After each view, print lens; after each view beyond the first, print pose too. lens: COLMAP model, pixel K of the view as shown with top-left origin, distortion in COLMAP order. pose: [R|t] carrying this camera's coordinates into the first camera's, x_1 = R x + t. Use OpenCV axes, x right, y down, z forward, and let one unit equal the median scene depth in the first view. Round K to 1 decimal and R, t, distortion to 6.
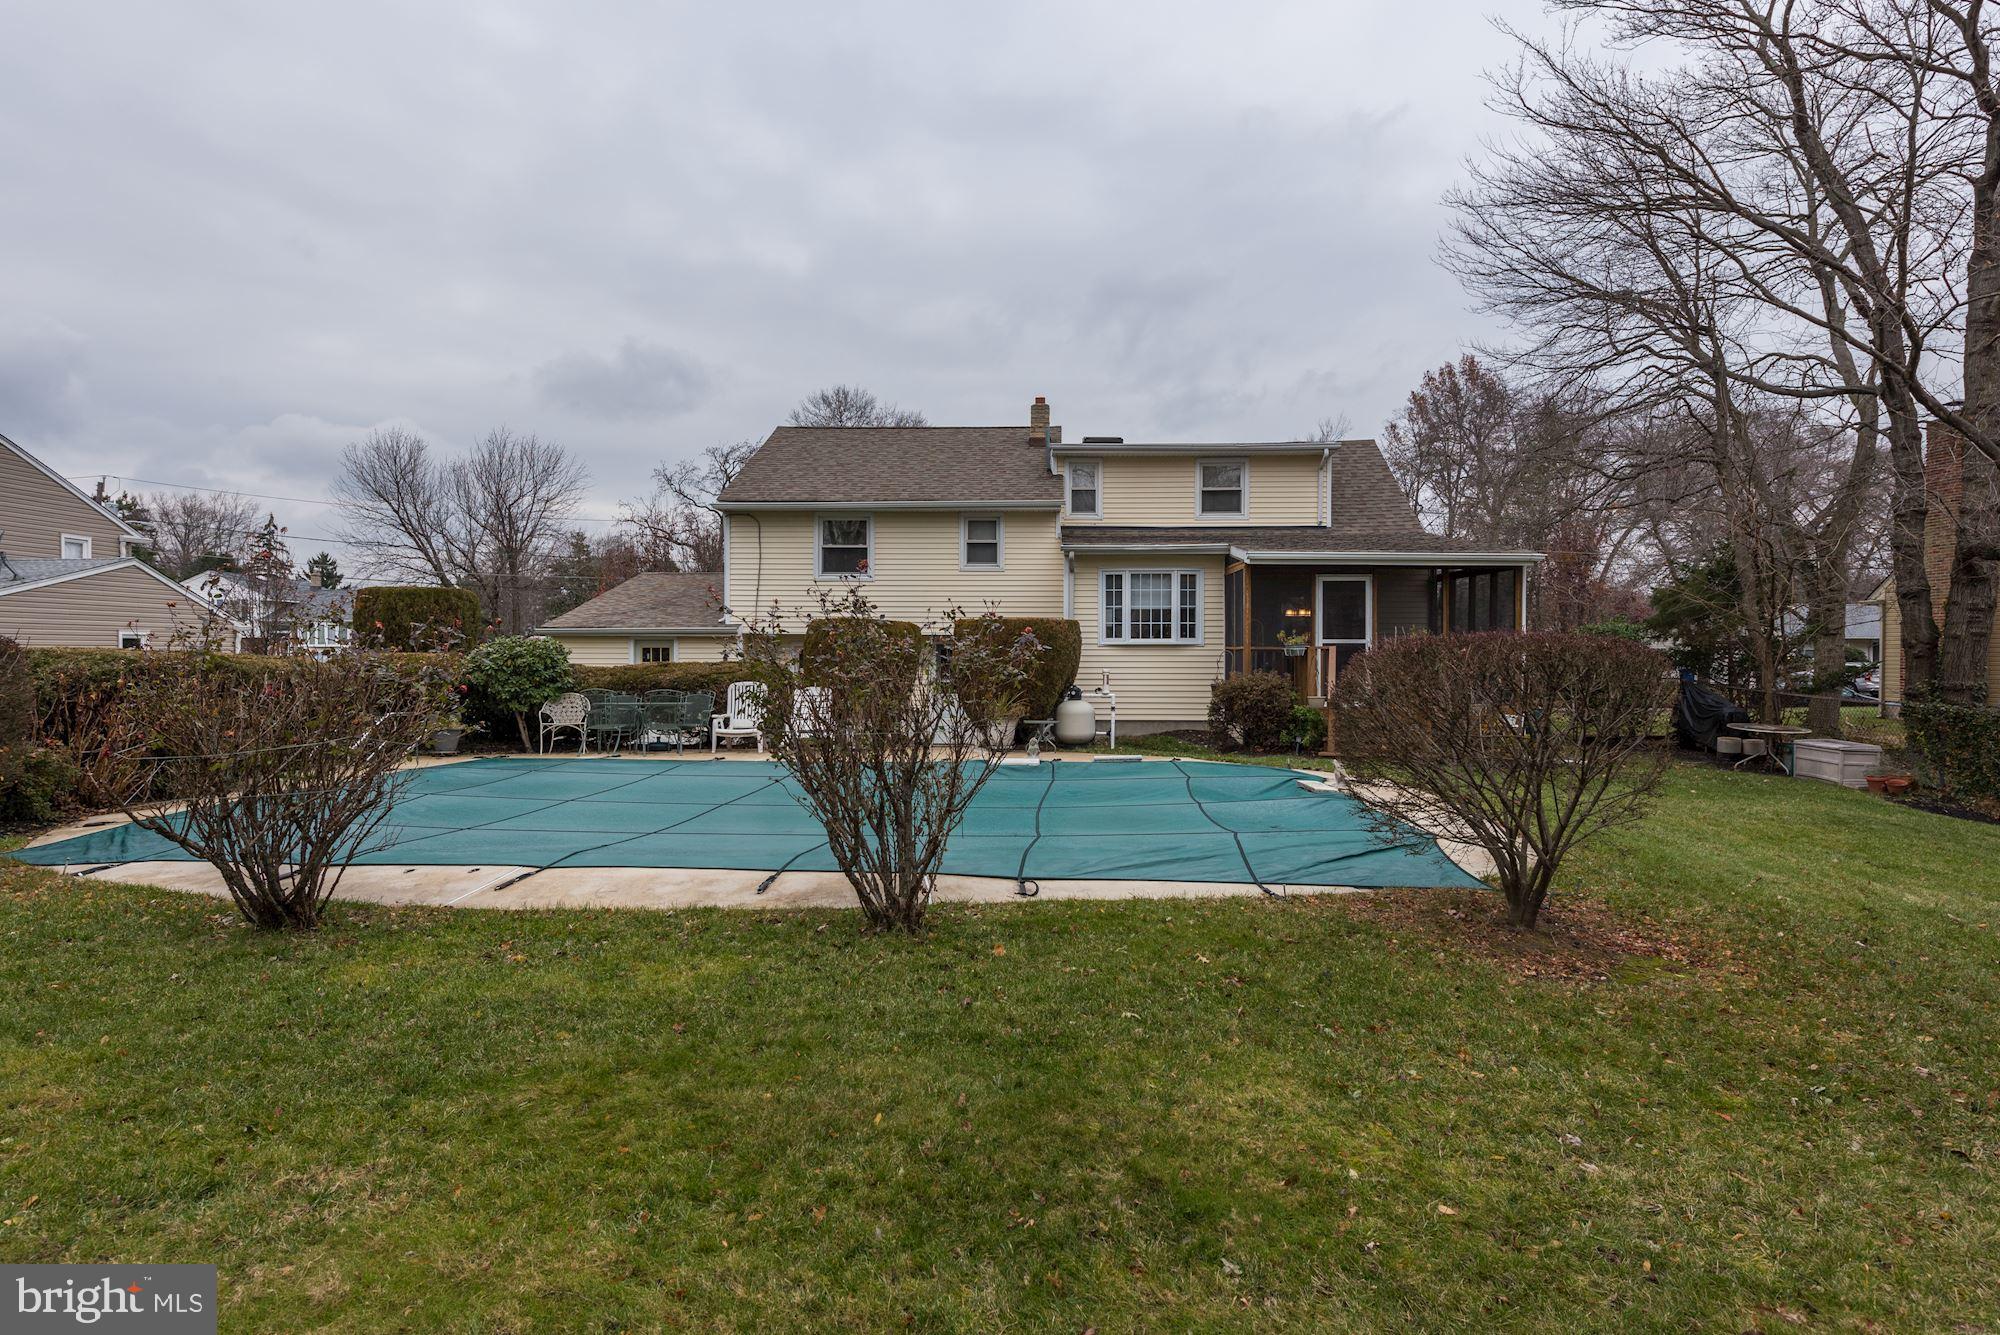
lens RADIAL K [[1048.5, 0, 1000.0], [0, 1048.5, 667.5], [0, 0, 1]] dist [0.016357, -0.001766]
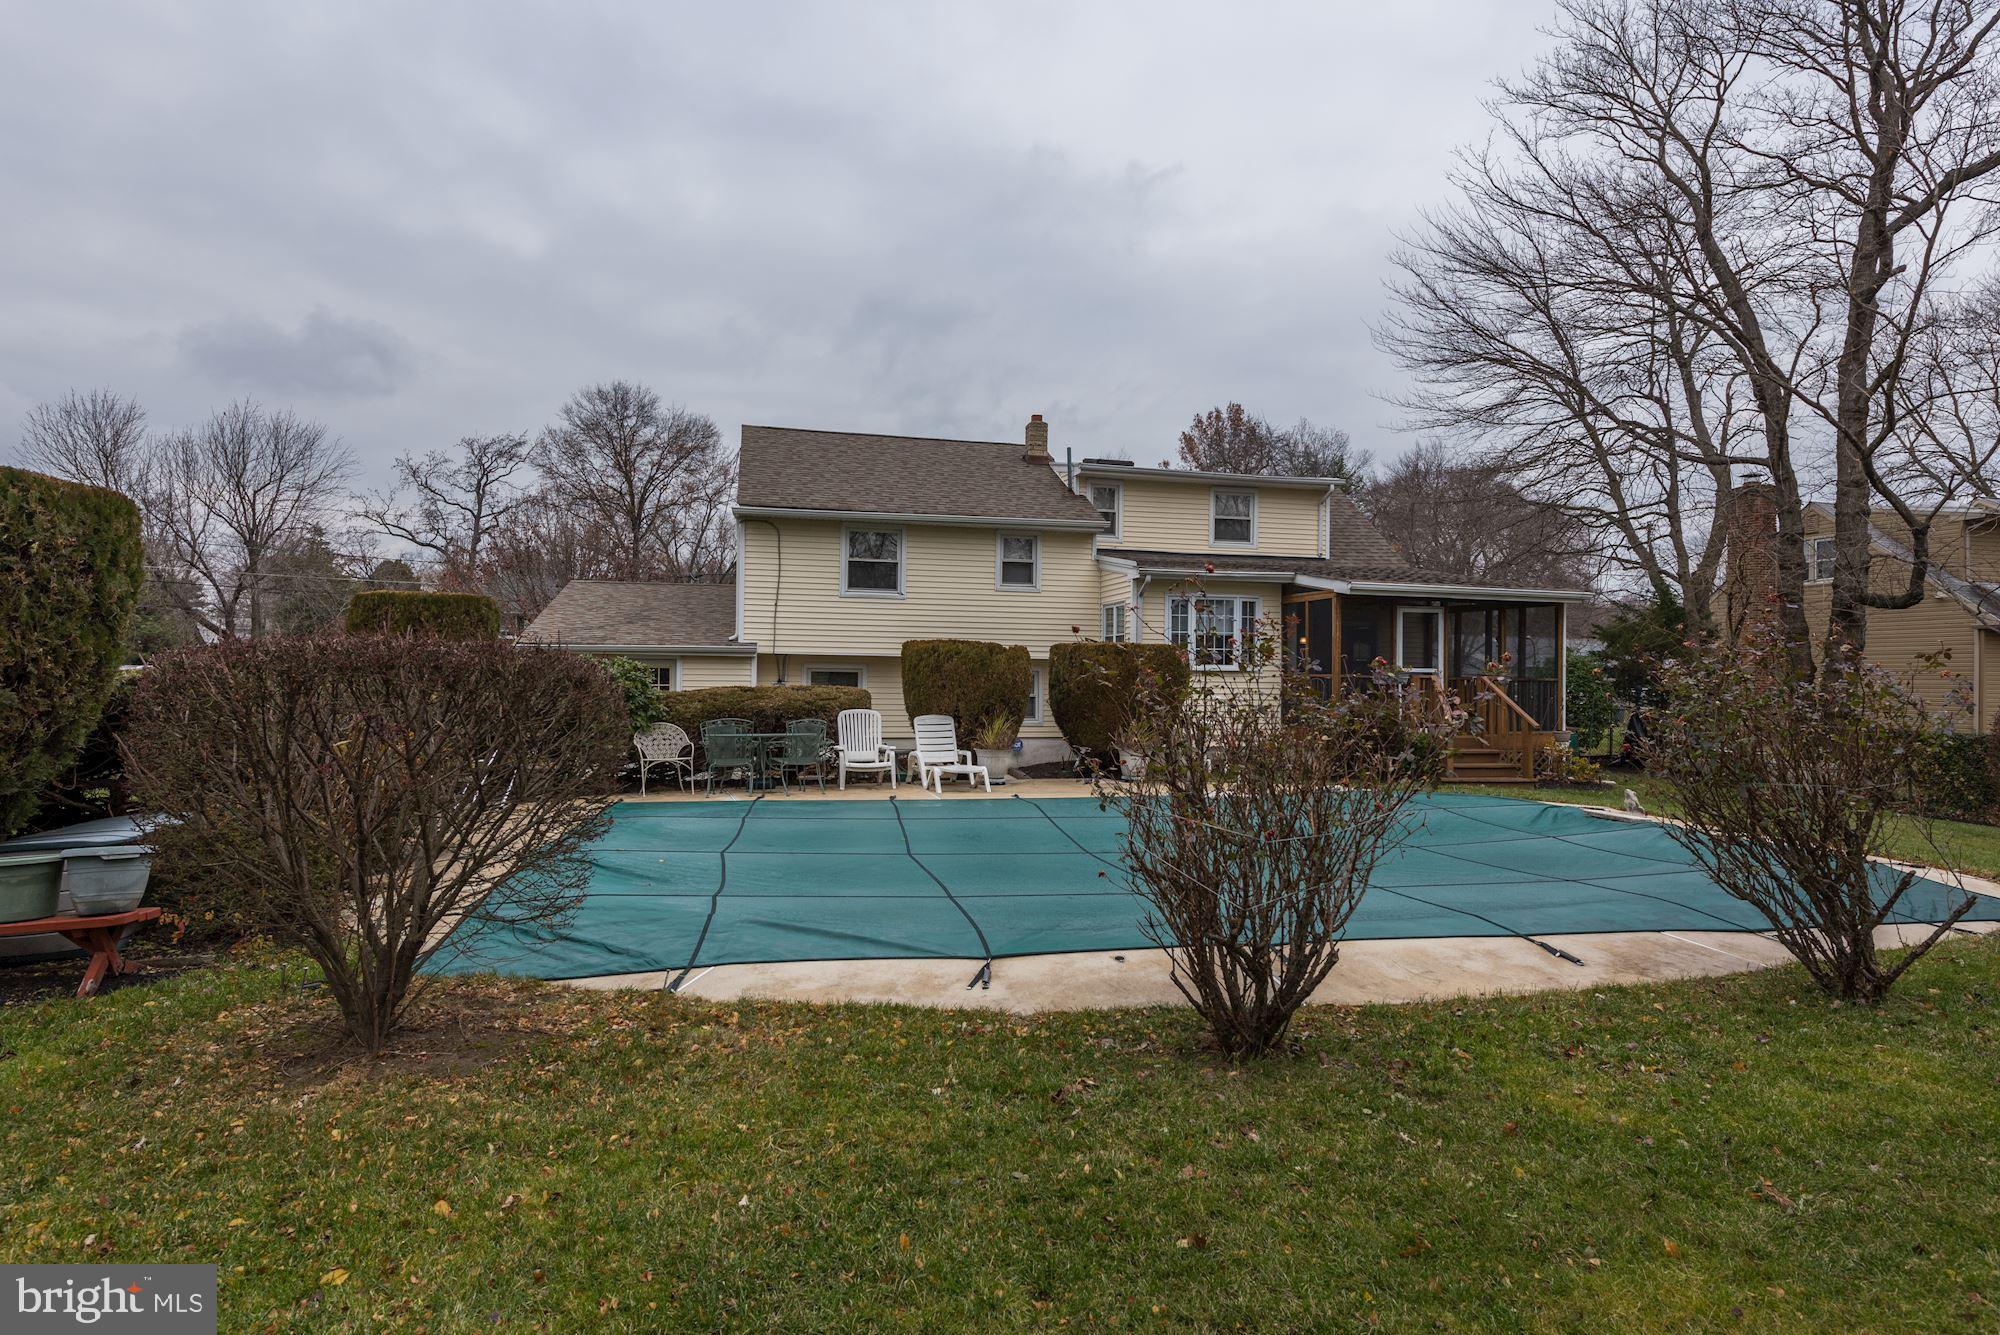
lens RADIAL K [[1048.5, 0, 1000.0], [0, 1048.5, 667.5], [0, 0, 1]] dist [0.016357, -0.001766]
pose [[0.964823, 0.010529, 0.262691, -0.275771], [-0.006002, 0.999819, -0.018029, -0.005002], [-0.262833, 0.015818, 0.964712, 0.077606]]
